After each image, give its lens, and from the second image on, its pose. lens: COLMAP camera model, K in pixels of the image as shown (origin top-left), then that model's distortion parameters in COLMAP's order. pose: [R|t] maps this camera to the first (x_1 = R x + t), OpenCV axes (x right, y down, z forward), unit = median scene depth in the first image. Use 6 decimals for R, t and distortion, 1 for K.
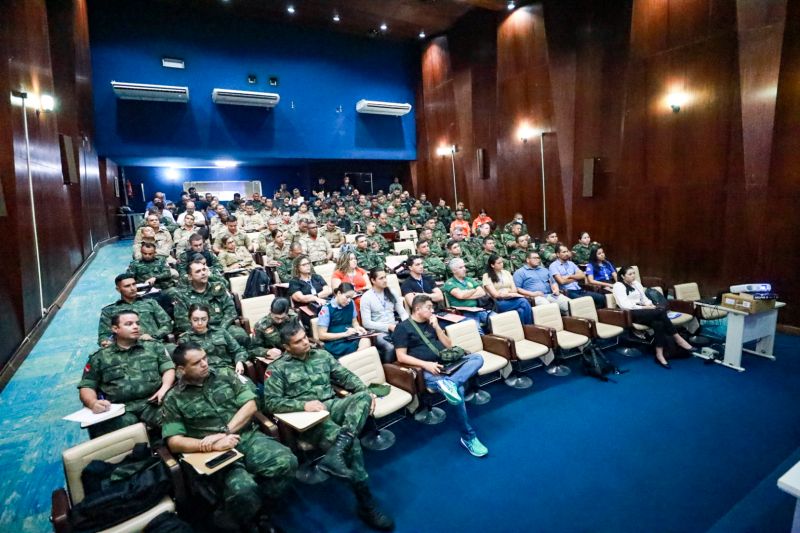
lens RADIAL K [[397.8, 0, 400.0], [0, 397.8, 266.5], [0, 0, 1]] dist [-0.024978, 0.001318]
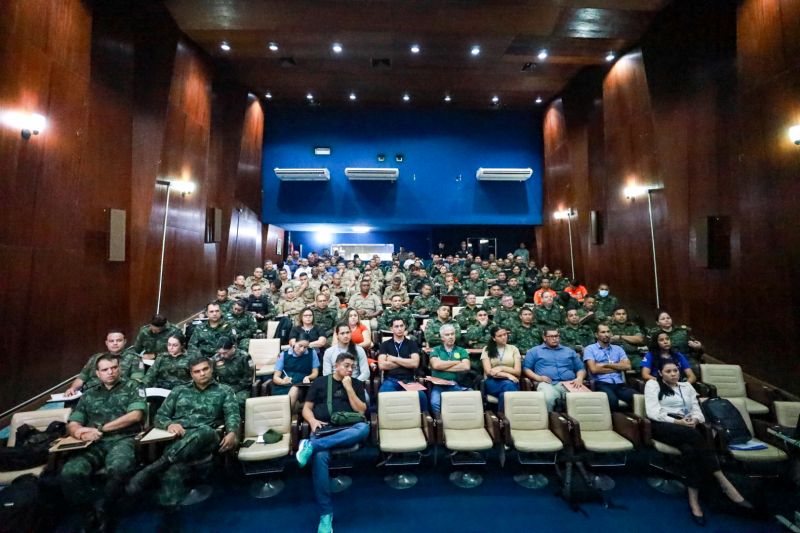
lens RADIAL K [[397.8, 0, 400.0], [0, 397.8, 266.5], [0, 0, 1]] dist [-0.024978, 0.001318]
pose [[0.884473, 0.036481, -0.465163, 0.273327], [-0.112932, 0.984035, -0.137557, -0.007796], [0.452718, 0.174197, 0.874472, 0.069848]]
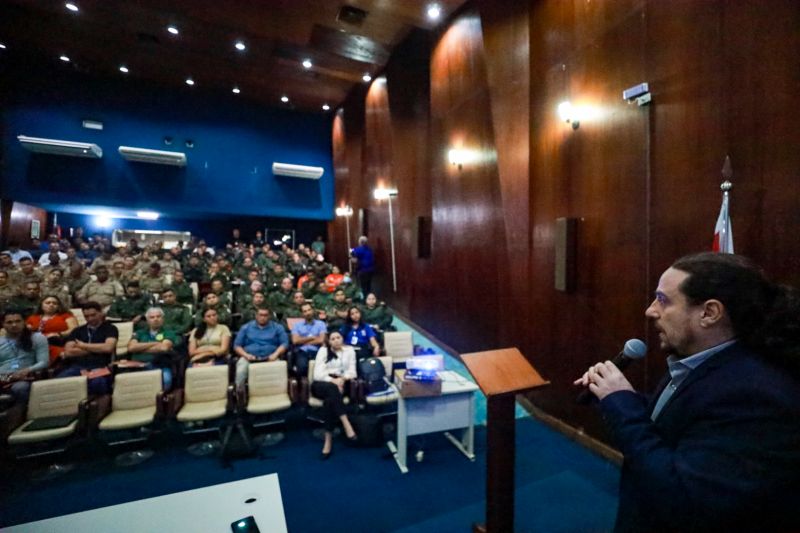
lens RADIAL K [[368.6, 0, 405.4], [0, 368.6, 264.7], [0, 0, 1]] dist [-0.037136, 0.008778]
pose [[0.996286, 0.052377, -0.068344, 0.451240], [-0.062876, 0.984810, -0.161853, -0.010731], [0.058828, 0.165549, 0.984445, 0.110193]]
